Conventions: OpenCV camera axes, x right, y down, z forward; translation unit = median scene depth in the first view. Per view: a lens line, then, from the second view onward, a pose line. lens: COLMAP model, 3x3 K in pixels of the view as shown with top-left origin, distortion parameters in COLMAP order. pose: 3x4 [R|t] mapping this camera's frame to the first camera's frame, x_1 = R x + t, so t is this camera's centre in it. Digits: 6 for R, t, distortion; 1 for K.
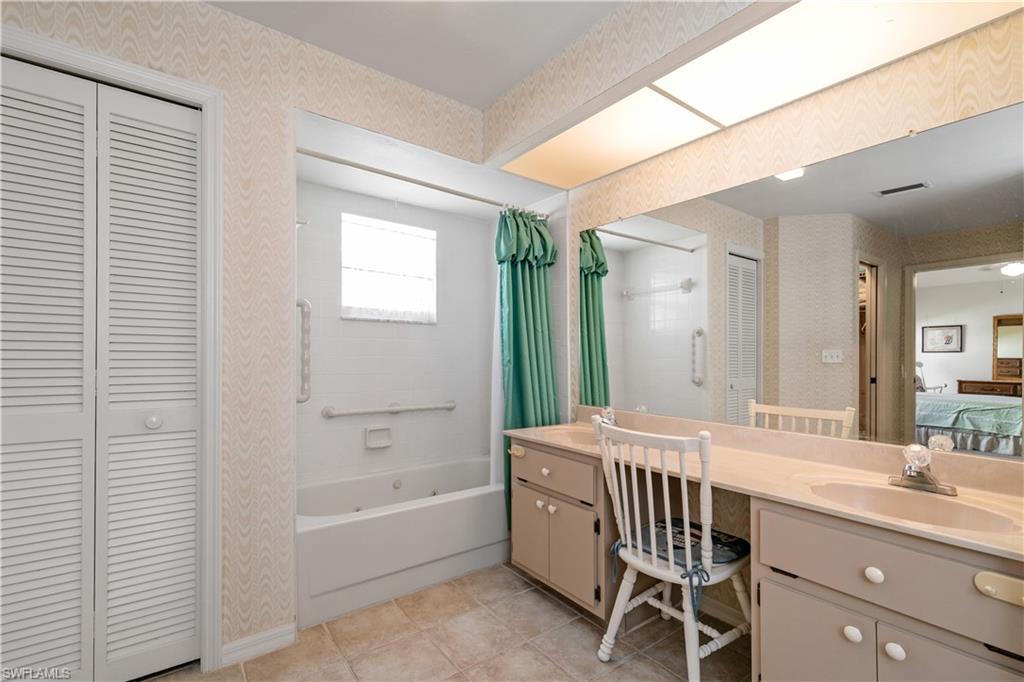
lens RADIAL K [[461.5, 0, 517.1], [0, 461.5, 346.1], [0, 0, 1]] dist [0.003516, 0.001093]
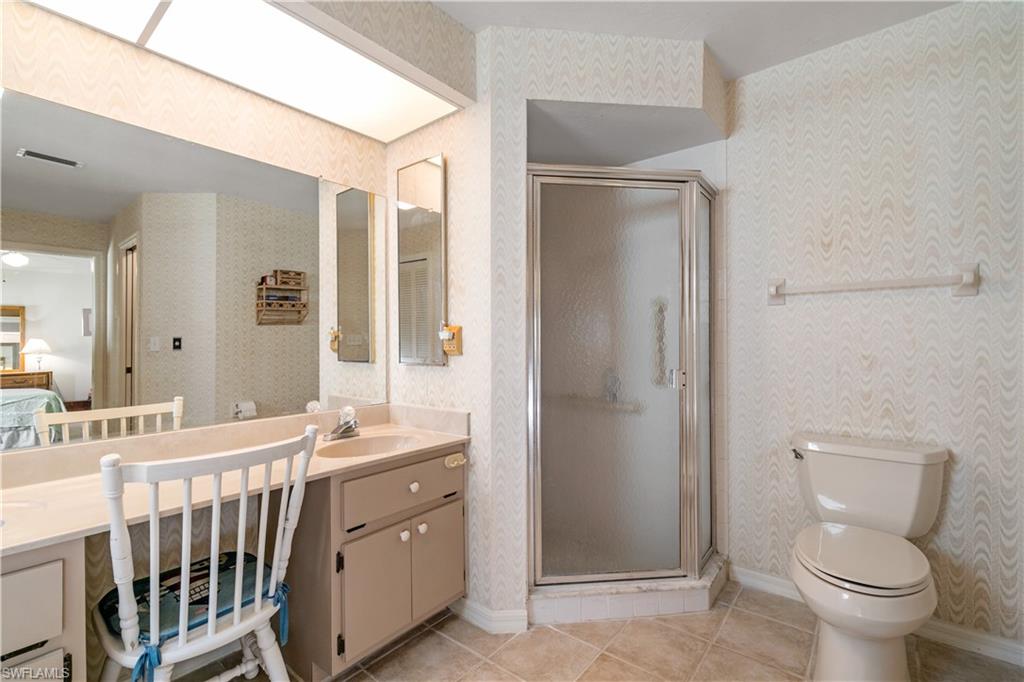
lens RADIAL K [[461.5, 0, 516.1], [0, 461.5, 341.3], [0, 0, 1]] dist [0.003516, 0.001093]
pose [[-0.247221, 0.002100, 0.968957, -0.477807], [-0.006994, 0.999968, -0.003951, 0.017870], [-0.968934, -0.007754, -0.247199, 0.666745]]
